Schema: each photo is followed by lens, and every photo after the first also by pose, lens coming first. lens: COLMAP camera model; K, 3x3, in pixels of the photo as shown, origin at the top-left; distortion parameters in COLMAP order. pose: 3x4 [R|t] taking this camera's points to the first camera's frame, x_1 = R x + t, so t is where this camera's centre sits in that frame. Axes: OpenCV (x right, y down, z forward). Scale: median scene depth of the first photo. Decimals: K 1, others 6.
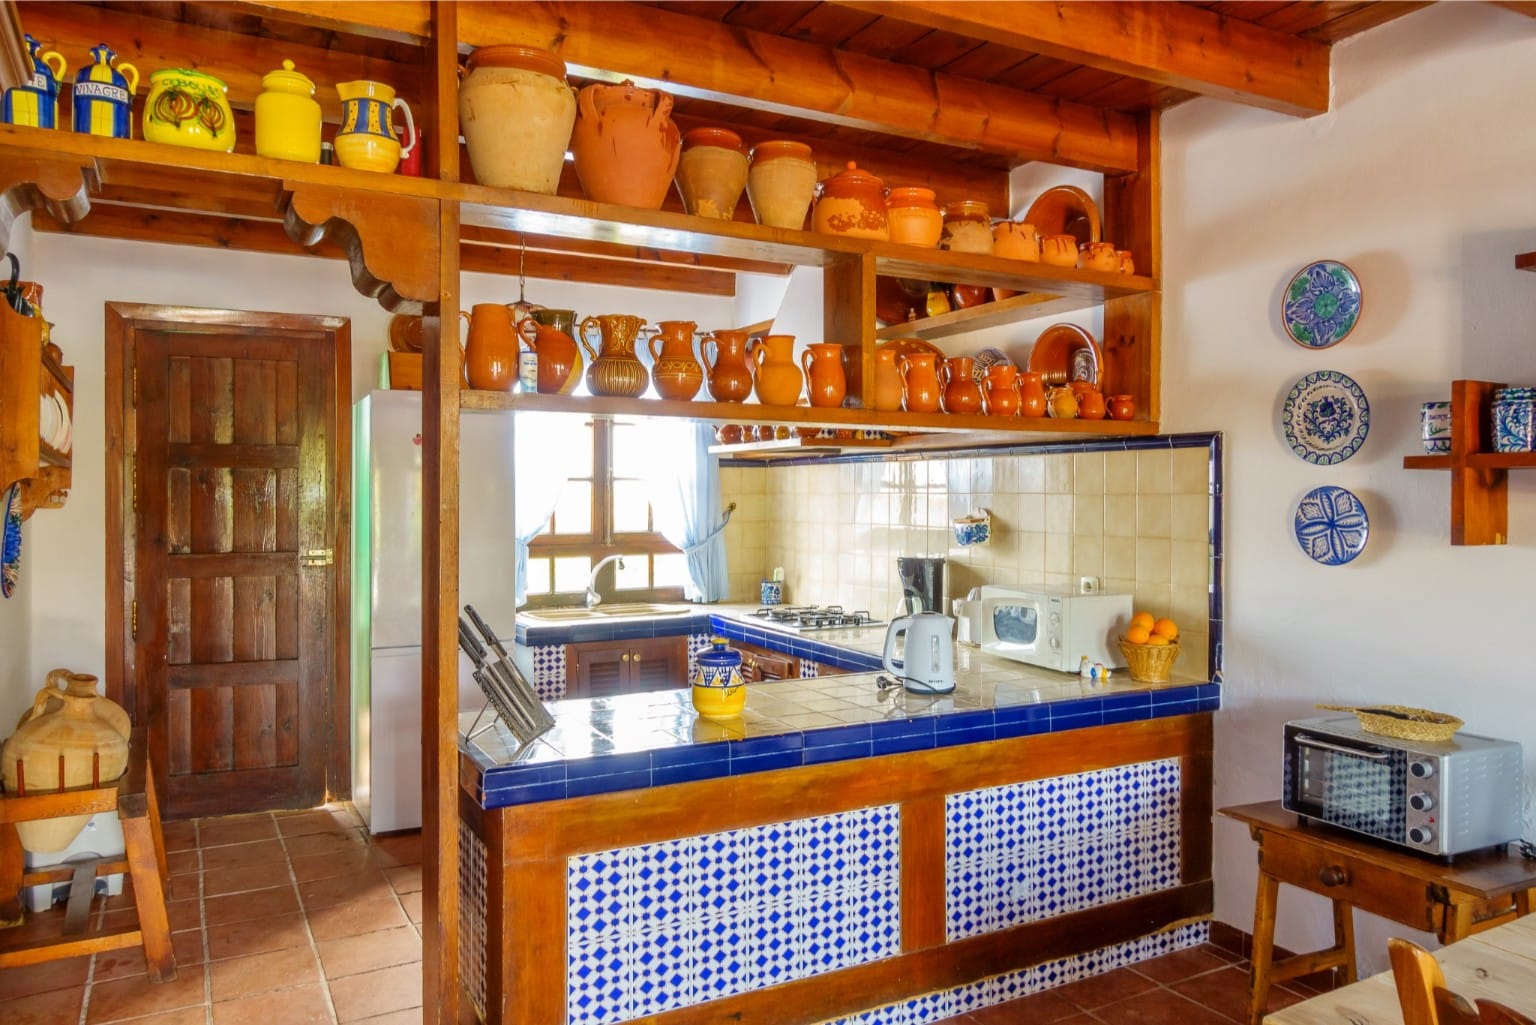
lens RADIAL K [[1133.2, 0, 775.2], [0, 1133.2, 514.1], [0, 0, 1]] dist [-0.003990, -0.006748]
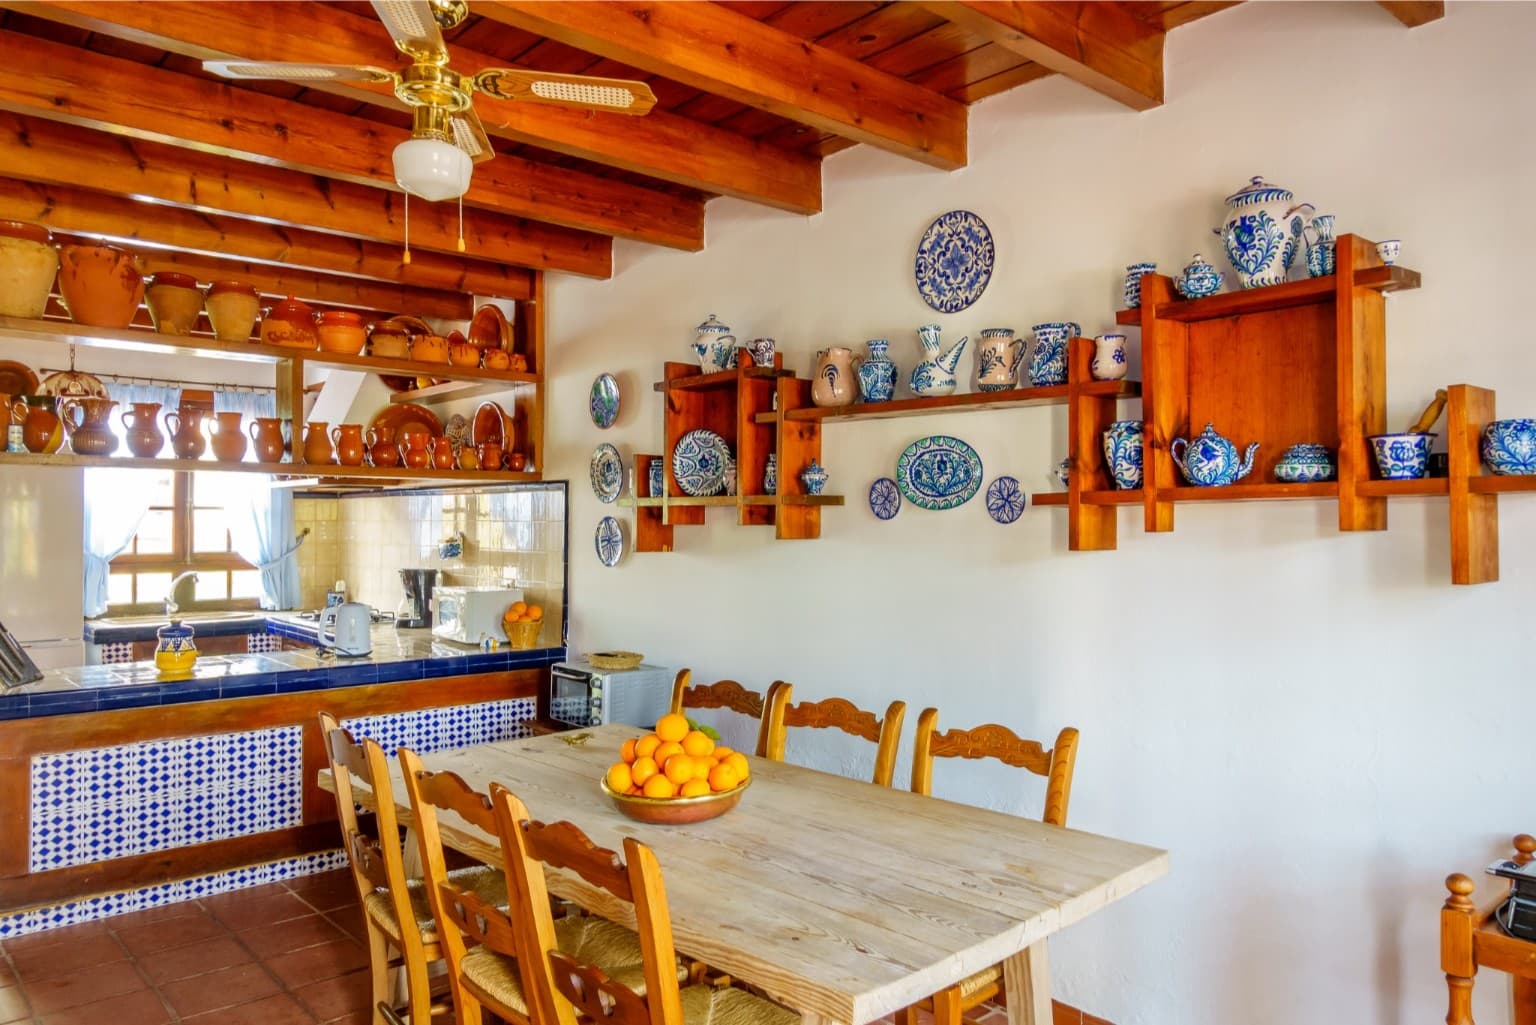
lens RADIAL K [[1103.4, 0, 768.3], [0, 1103.4, 528.5], [0, 0, 1]] dist [-0.005951, -0.001216]
pose [[0.972933, 0.000530, 0.231089, 0.333481], [0.002099, 0.999936, -0.011129, 0.009092], [-0.231080, 0.011313, 0.972869, -0.514161]]
